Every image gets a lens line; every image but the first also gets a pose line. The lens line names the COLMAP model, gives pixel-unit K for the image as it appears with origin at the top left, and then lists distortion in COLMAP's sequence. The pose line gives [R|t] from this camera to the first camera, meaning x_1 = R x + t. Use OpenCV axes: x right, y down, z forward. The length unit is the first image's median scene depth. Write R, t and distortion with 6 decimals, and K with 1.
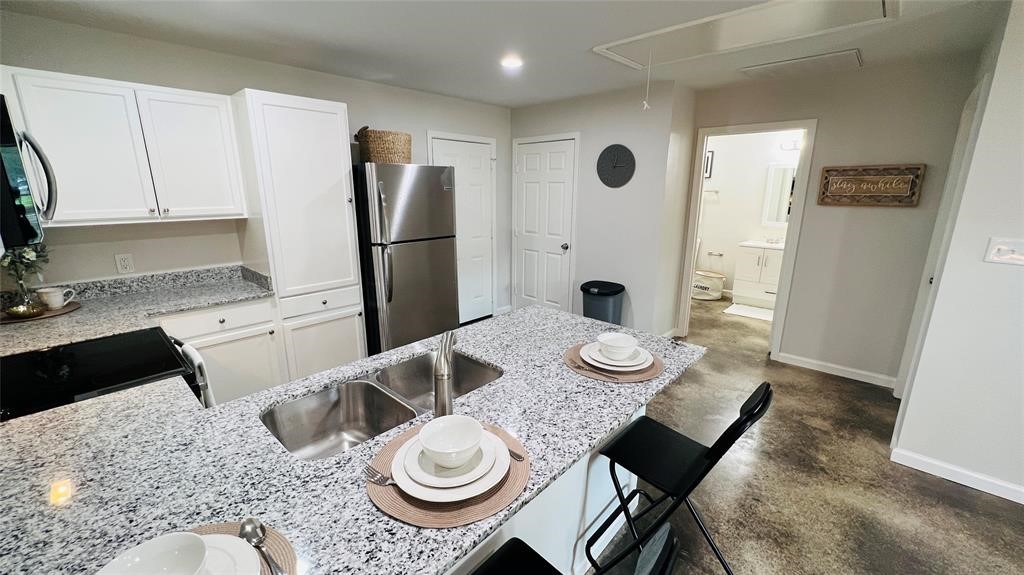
lens RADIAL K [[410.2, 0, 512.0], [0, 410.2, 287.5], [0, 0, 1]] dist [-0.001735, 0.000177]
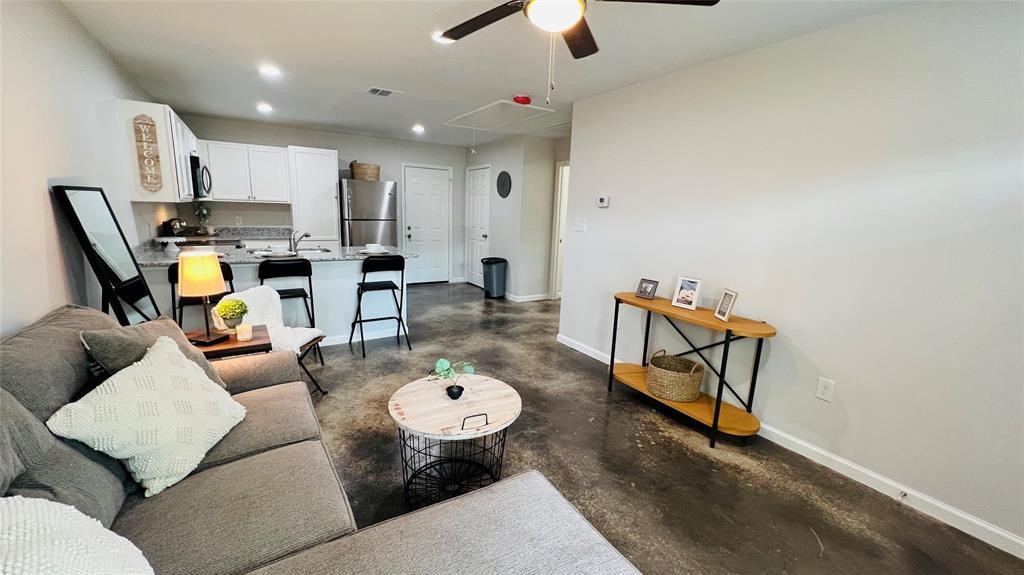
lens RADIAL K [[410.2, 0, 512.0], [0, 410.2, 287.5], [0, 0, 1]] dist [-0.001735, 0.000177]
pose [[0.967046, 0.080802, -0.241440, 0.966645], [-0.093745, 0.994685, -0.042592, 0.233697], [0.236716, 0.063823, 0.969480, -0.721454]]
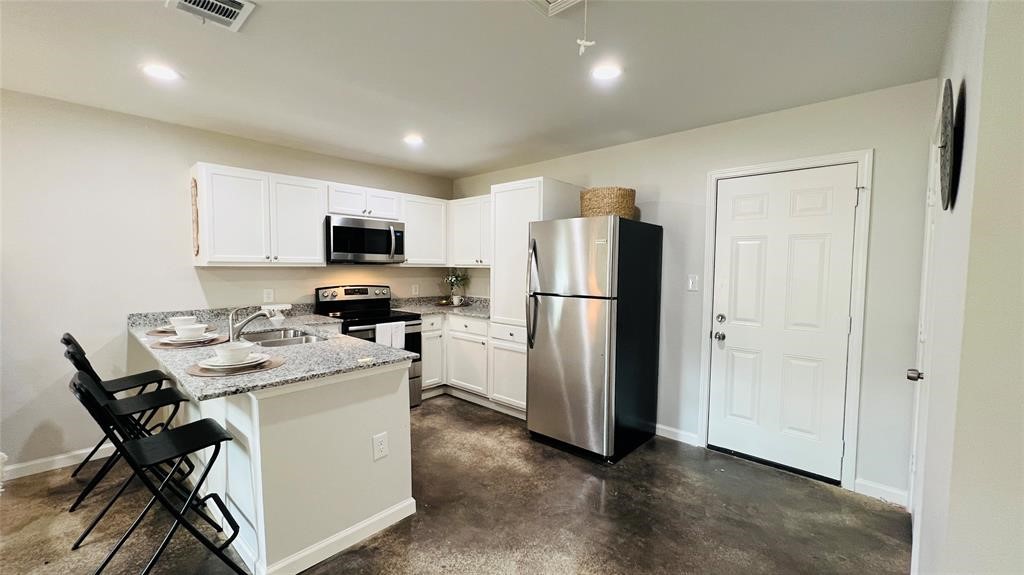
lens RADIAL K [[410.2, 0, 512.0], [0, 410.2, 287.5], [0, 0, 1]] dist [-0.001735, 0.000177]
pose [[0.007595, 0.052232, -0.998606, 0.794013], [-0.245936, 0.968059, 0.048764, -0.165131], [0.969256, 0.245223, 0.020198, 0.944326]]
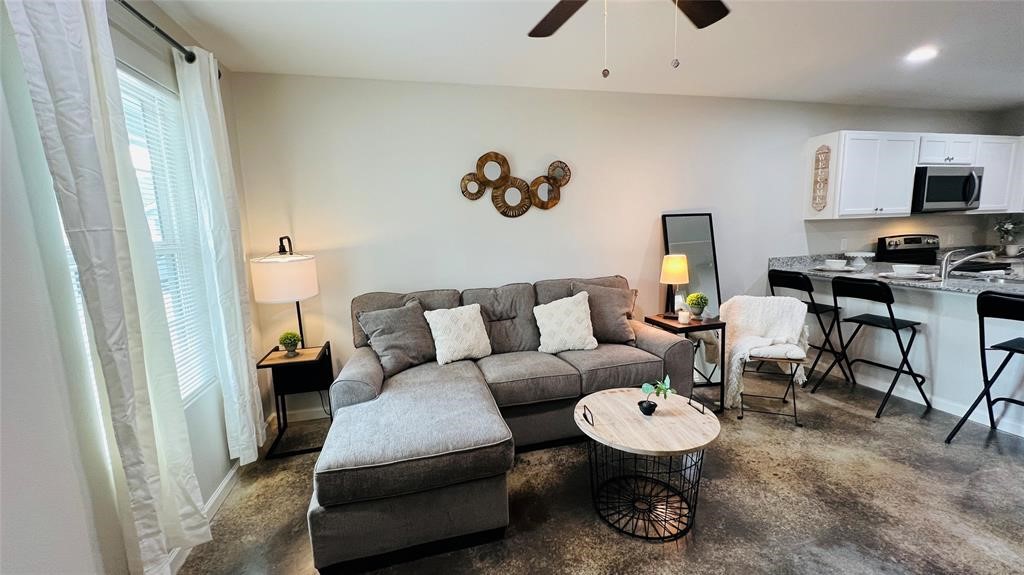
lens RADIAL K [[410.2, 0, 512.0], [0, 410.2, 287.5], [0, 0, 1]] dist [-0.001735, 0.000177]
pose [[-0.530995, 0.138208, -0.836028, 1.364339], [-0.172066, 0.948469, 0.266082, 0.065624], [0.829722, 0.285140, -0.479851, 0.019756]]
